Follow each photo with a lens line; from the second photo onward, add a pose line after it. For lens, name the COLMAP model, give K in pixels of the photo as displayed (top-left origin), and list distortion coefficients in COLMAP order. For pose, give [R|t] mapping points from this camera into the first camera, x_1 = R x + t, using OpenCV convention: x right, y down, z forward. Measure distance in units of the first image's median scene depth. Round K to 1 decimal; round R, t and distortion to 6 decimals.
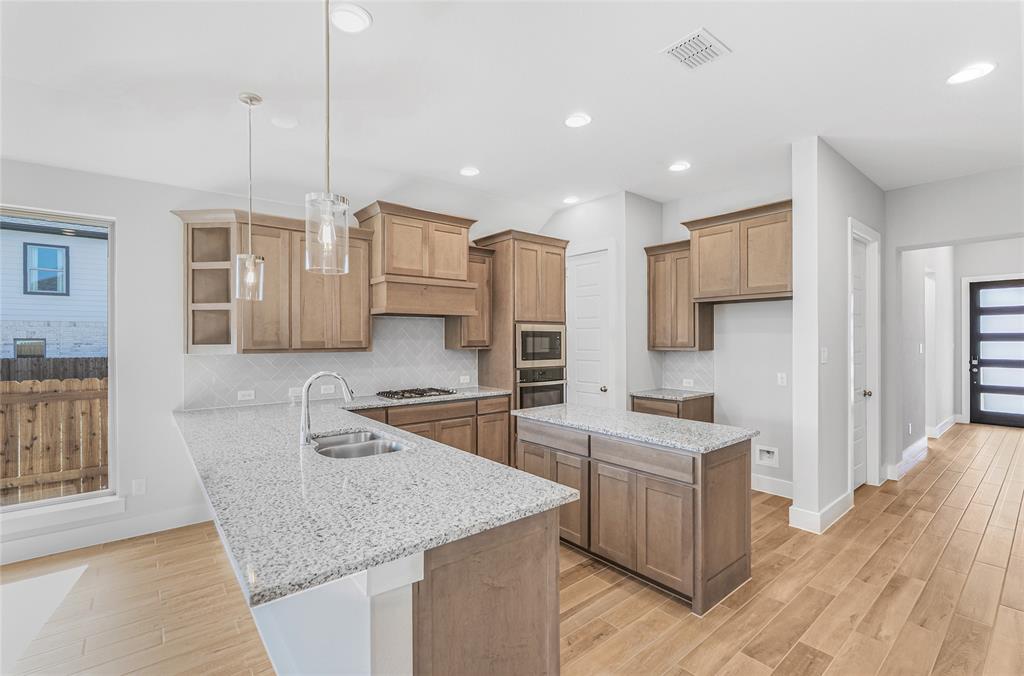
lens RADIAL K [[460.2, 0, 518.5], [0, 460.2, 339.6], [0, 0, 1]] dist [-0.003202, -0.000640]
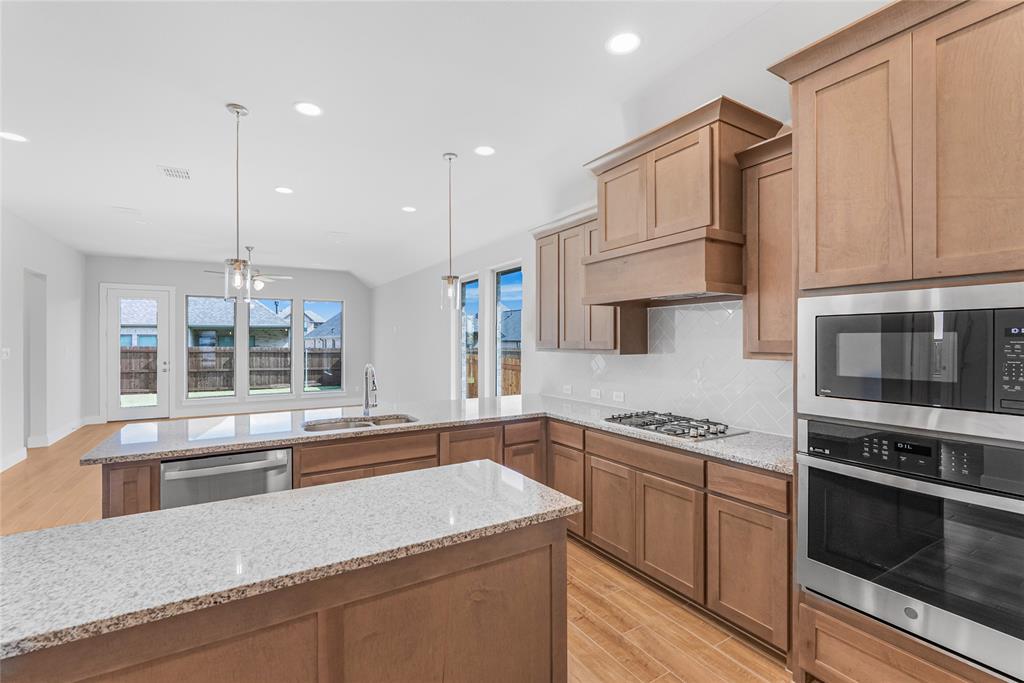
lens RADIAL K [[456.2, 0, 512.0], [0, 456.2, 341.5], [0, 0, 1]] dist [-0.004340, -0.000194]
pose [[-0.151368, 0.005695, -0.988461, 0.420679], [0.002354, 0.999983, 0.005401, -0.000887], [0.988475, -0.001509, -0.151379, 0.837529]]
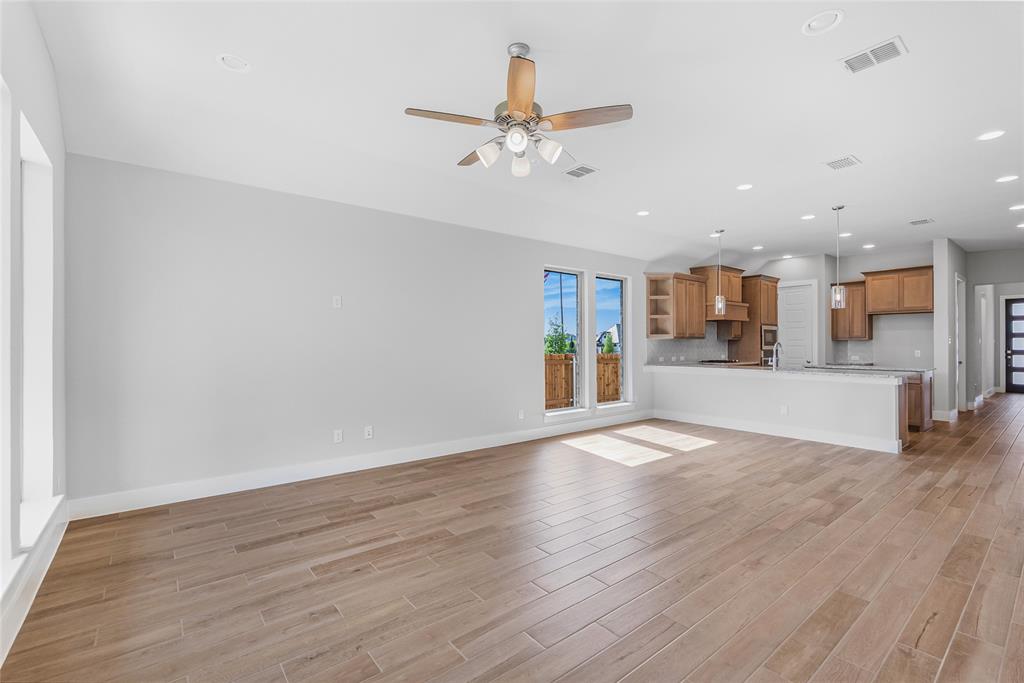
lens RADIAL K [[456.2, 0, 512.0], [0, 456.2, 341.5], [0, 0, 1]] dist [-0.004340, -0.000194]
pose [[0.999756, 0.000921, -0.022077, -0.984323], [-0.001093, 0.999969, -0.007793, 0.046366], [0.022069, 0.007815, 0.999726, -0.859012]]
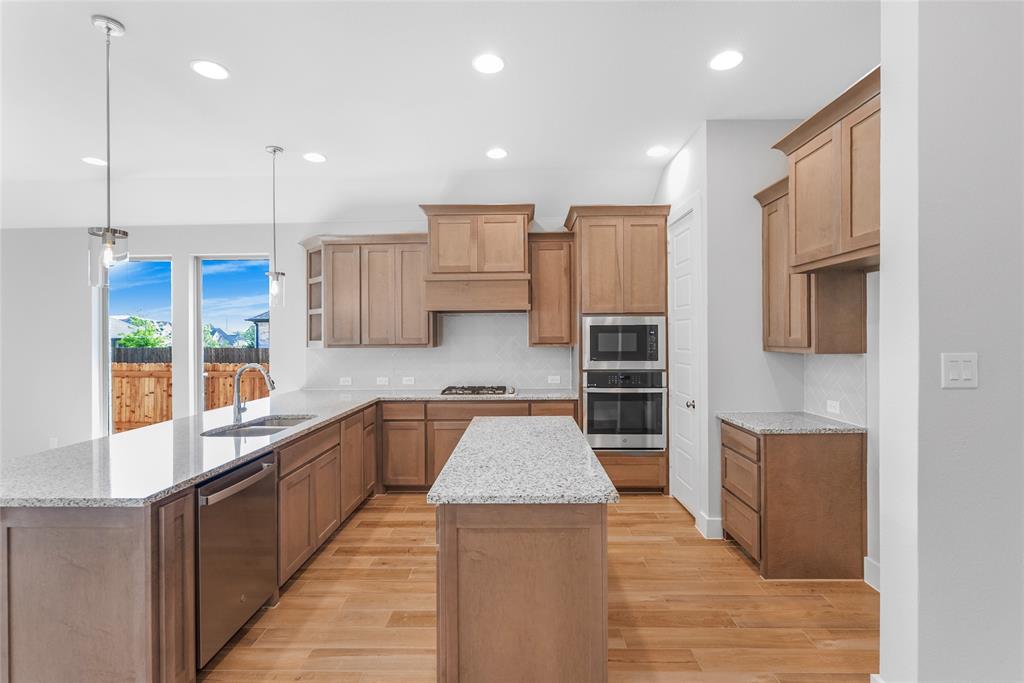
lens RADIAL K [[471.0, 0, 510.5], [0, 471.0, 335.5], [0, 0, 1]] dist [-0.001337, 0.000210]
pose [[0.751263, -0.003192, -0.659995, 0.475268], [0.004712, 0.999989, 0.000528, -0.001616], [0.659986, -0.003506, 0.751270, 0.271929]]
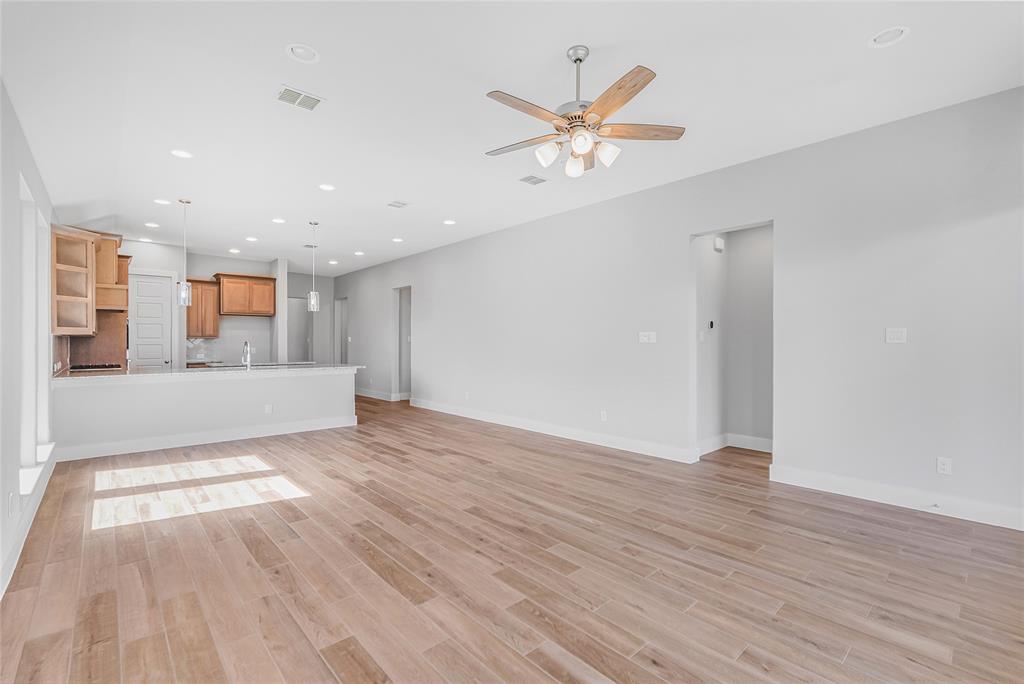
lens RADIAL K [[455.8, 0, 517.0], [0, 455.8, 343.3], [0, 0, 1]] dist [-0.011770, 0.000551]
pose [[-0.051087, -0.000977, 0.998694, -1.562813], [0.001031, 0.999999, 0.001031, 0.044844], [-0.998694, 0.001083, -0.051085, -0.174716]]
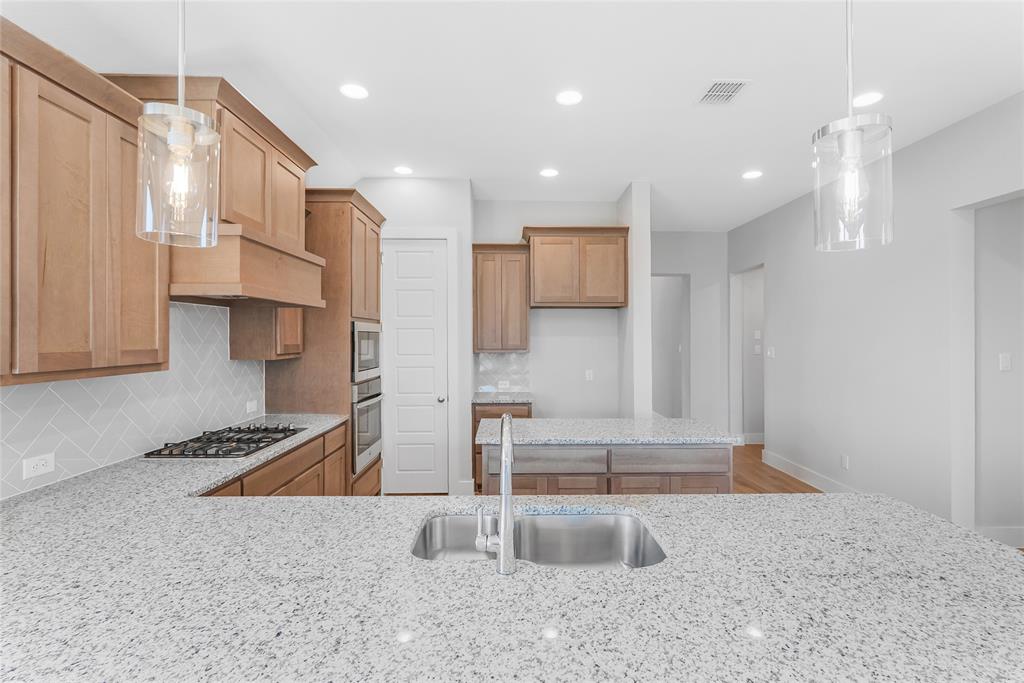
lens RADIAL K [[458.7, 0, 521.4], [0, 458.7, 339.5], [0, 0, 1]] dist [-0.031612, -0.000094]
pose [[0.616636, -0.002125, 0.787246, -0.415502], [0.000270, 0.999997, 0.002488, -0.007433], [-0.787248, -0.001321, 0.616635, 0.362891]]
